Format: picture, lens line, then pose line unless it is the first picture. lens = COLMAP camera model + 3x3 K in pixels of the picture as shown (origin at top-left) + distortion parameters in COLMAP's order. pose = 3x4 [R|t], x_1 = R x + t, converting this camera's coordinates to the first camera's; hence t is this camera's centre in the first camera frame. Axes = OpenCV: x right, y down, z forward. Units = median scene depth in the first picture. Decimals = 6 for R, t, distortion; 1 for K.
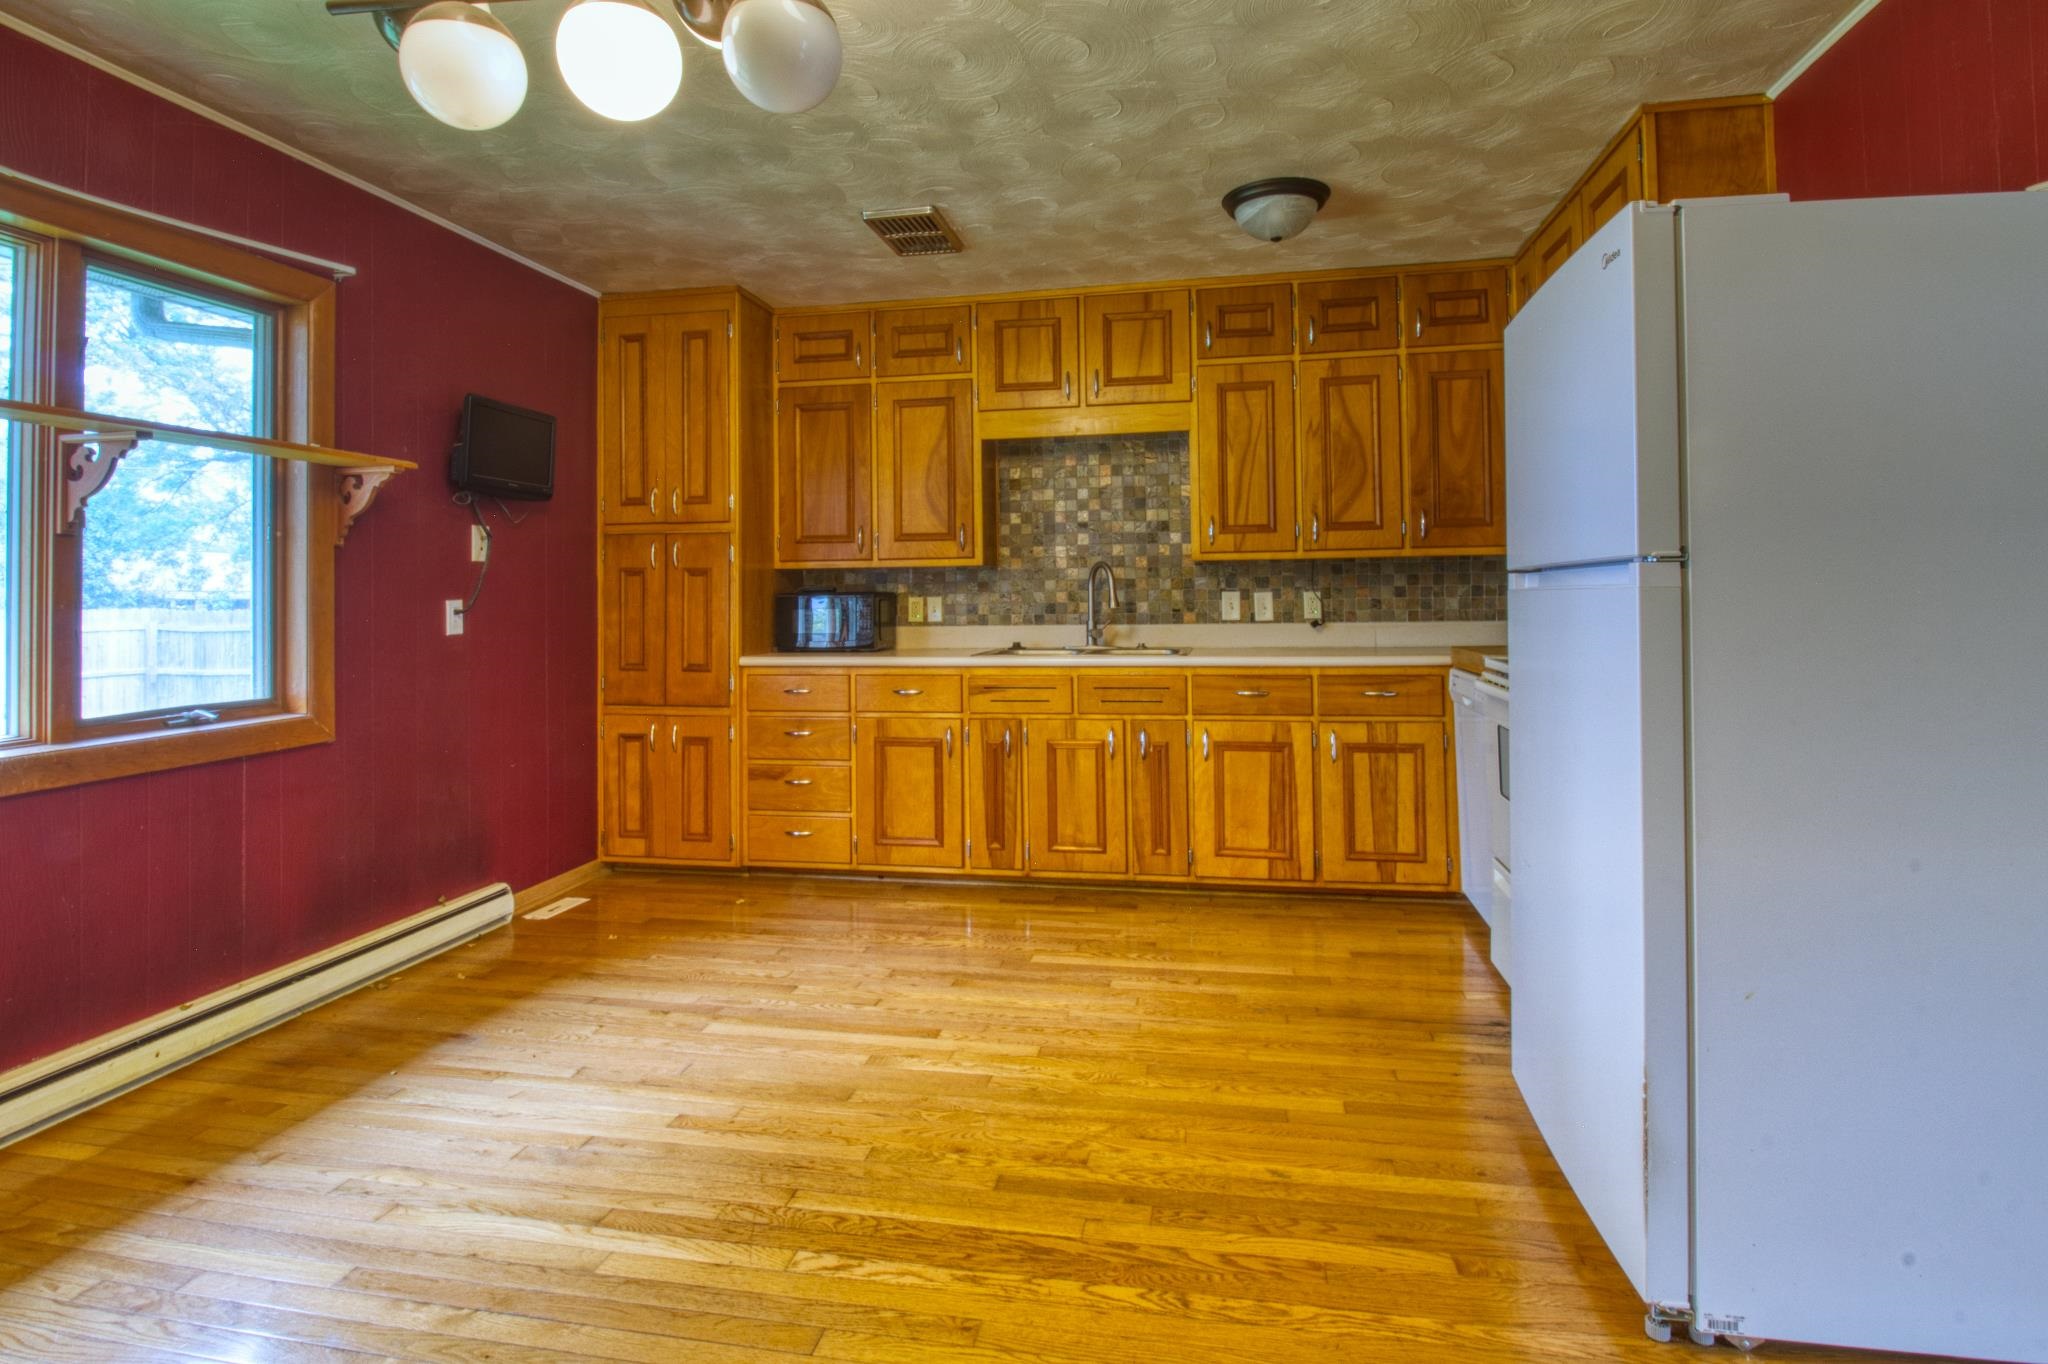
lens RADIAL K [[1007.0, 0, 1058.8], [0, 1007.0, 586.1], [0, 0, 1]] dist [0.000749, -0.010751]
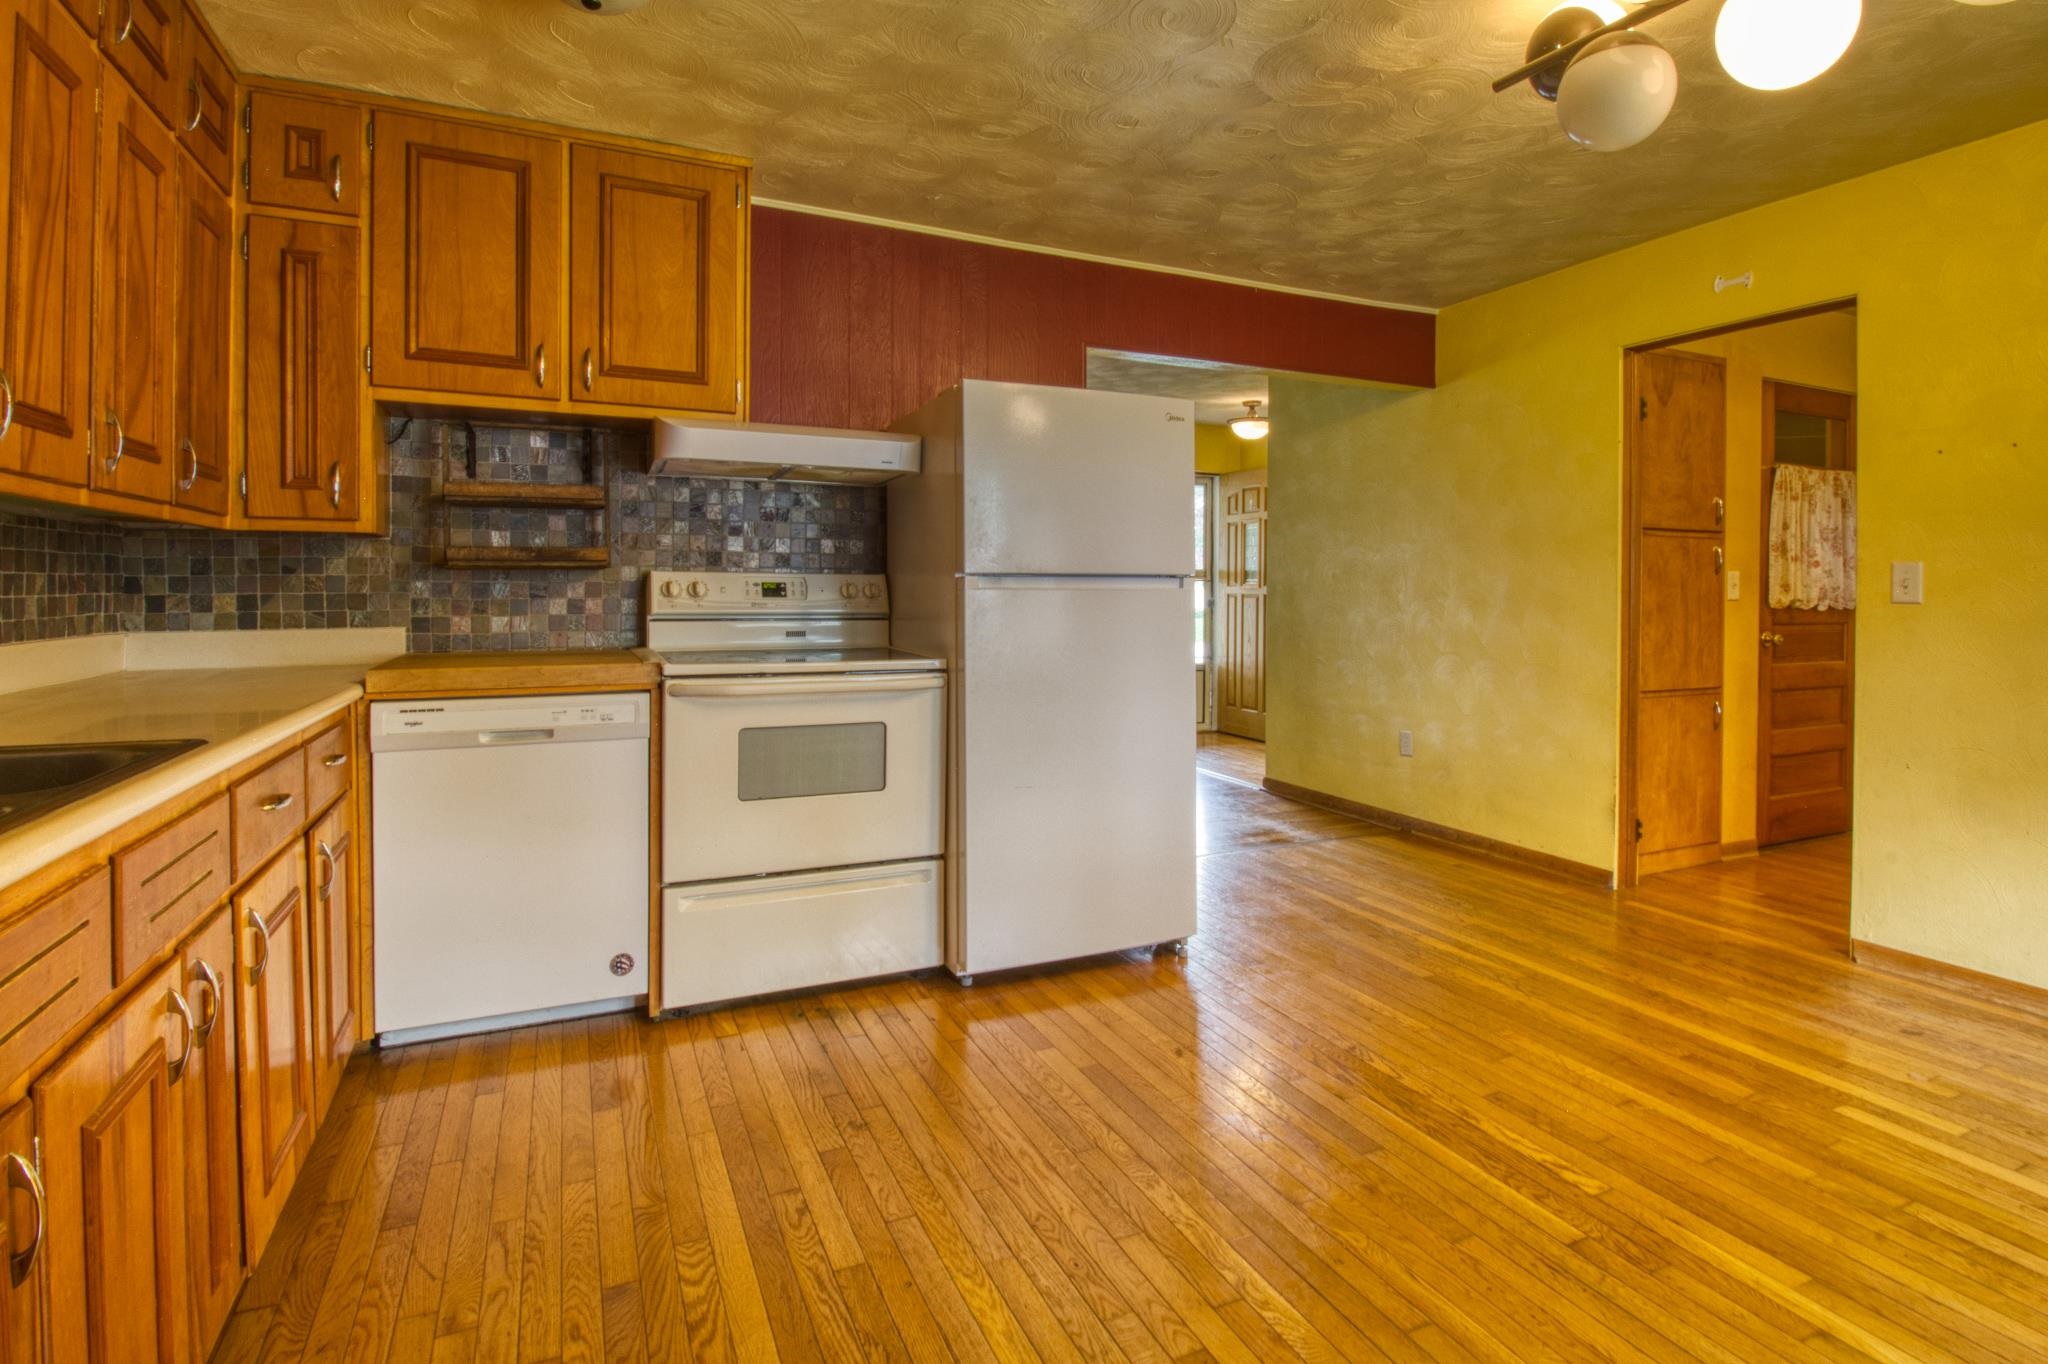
lens RADIAL K [[1007.0, 0, 1019.5], [0, 1007.0, 604.4], [0, 0, 1]] dist [0.000749, -0.010751]
pose [[-0.553916, -0.001726, 0.832571, -0.370303], [-0.007797, 0.999965, -0.003114, 0.015101], [-0.832536, -0.008217, -0.553910, 0.962486]]
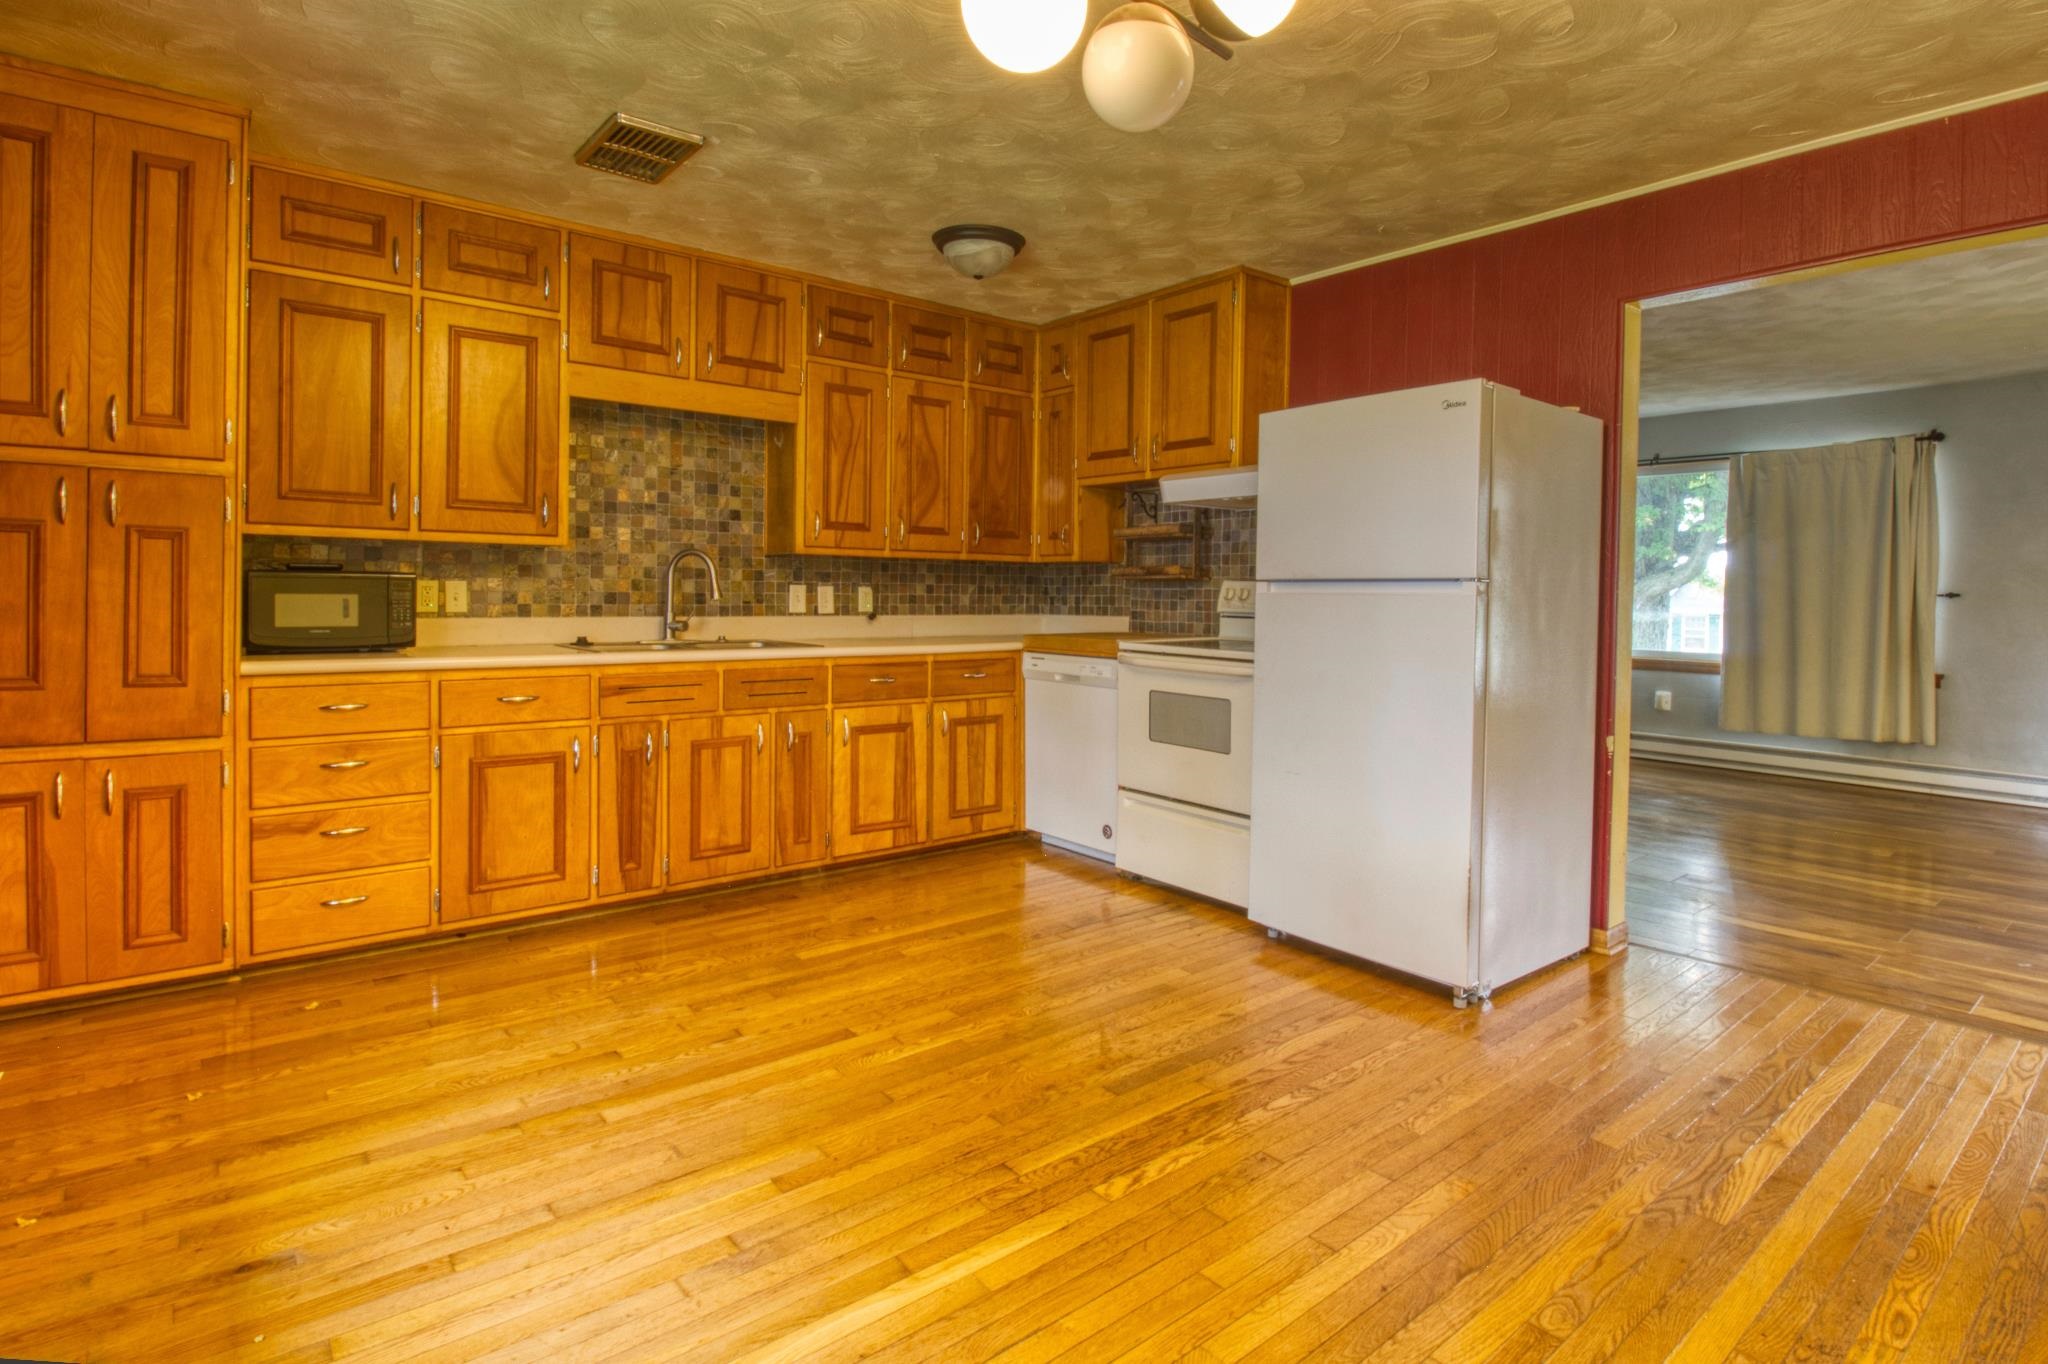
lens RADIAL K [[1007.0, 0, 1048.4], [0, 1007.0, 623.3], [0, 0, 1]] dist [0.000749, -0.010751]
pose [[0.652668, -0.001620, 0.757642, -0.507586], [-0.031293, 0.999087, 0.029094, 0.007951], [-0.756997, -0.042697, 0.652022, 0.158777]]
